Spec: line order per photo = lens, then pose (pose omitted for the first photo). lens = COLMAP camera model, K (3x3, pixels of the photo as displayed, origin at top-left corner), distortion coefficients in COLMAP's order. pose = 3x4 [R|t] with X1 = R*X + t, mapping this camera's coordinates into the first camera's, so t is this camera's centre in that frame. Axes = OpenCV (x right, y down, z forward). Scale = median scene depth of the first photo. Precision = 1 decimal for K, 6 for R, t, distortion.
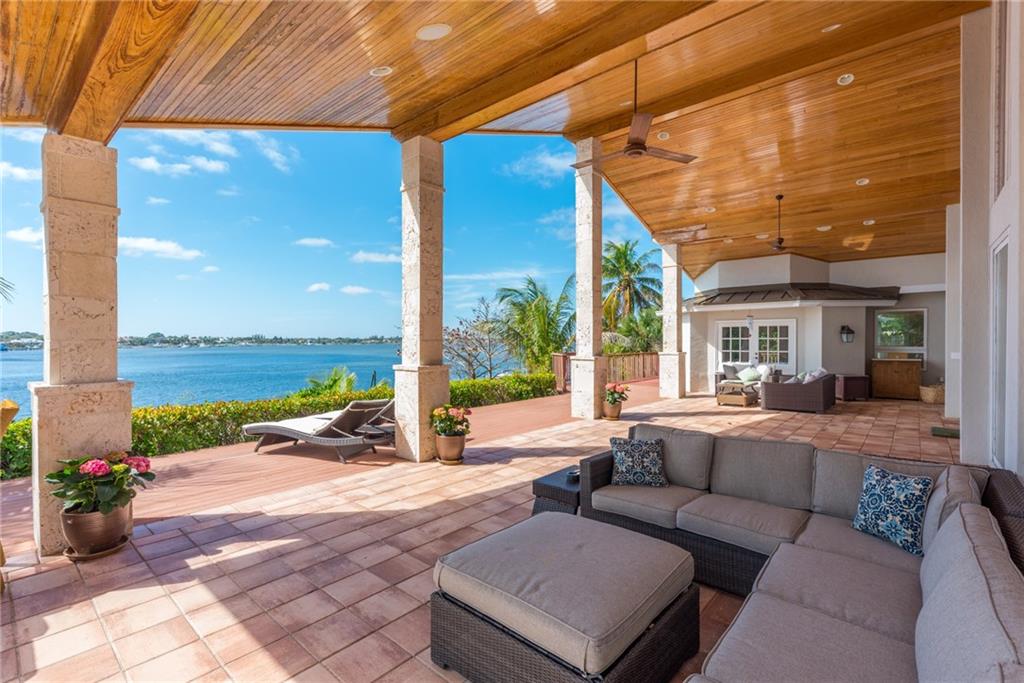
lens RADIAL K [[449.8, 0, 510.5], [0, 449.8, 345.0], [0, 0, 1]] dist [-0.003672, -0.000555]
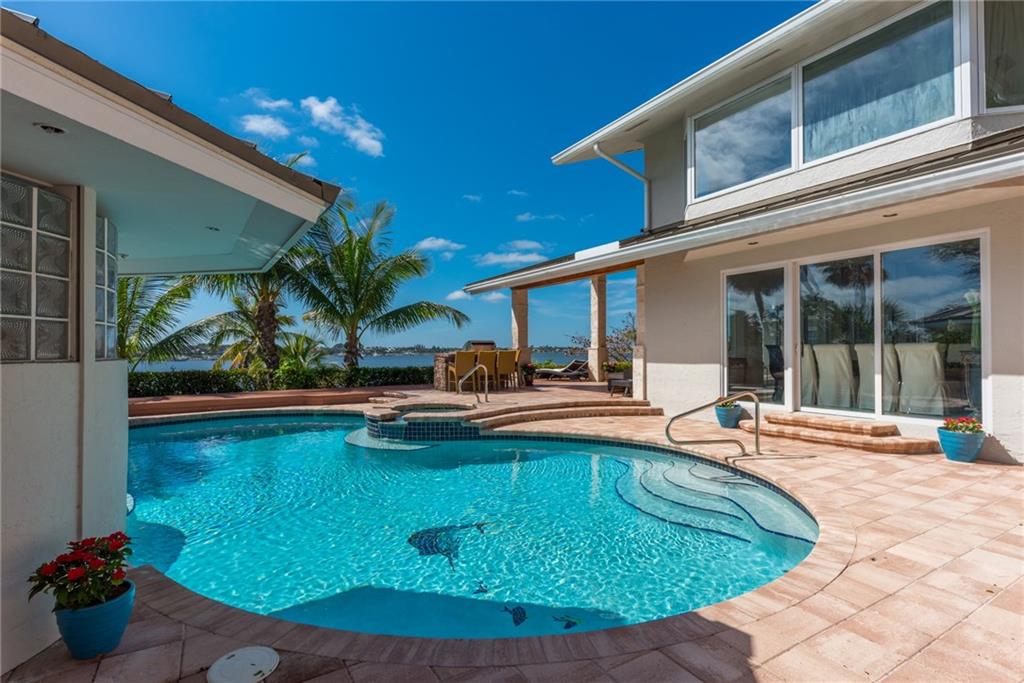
lens RADIAL K [[449.8, 0, 510.5], [0, 449.8, 345.0], [0, 0, 1]] dist [-0.003672, -0.000555]
pose [[0.943948, -0.004132, -0.330069, 0.199328], [-0.002071, 0.999828, -0.018439, 0.080504], [0.330088, 0.018089, 0.943777, -1.752915]]
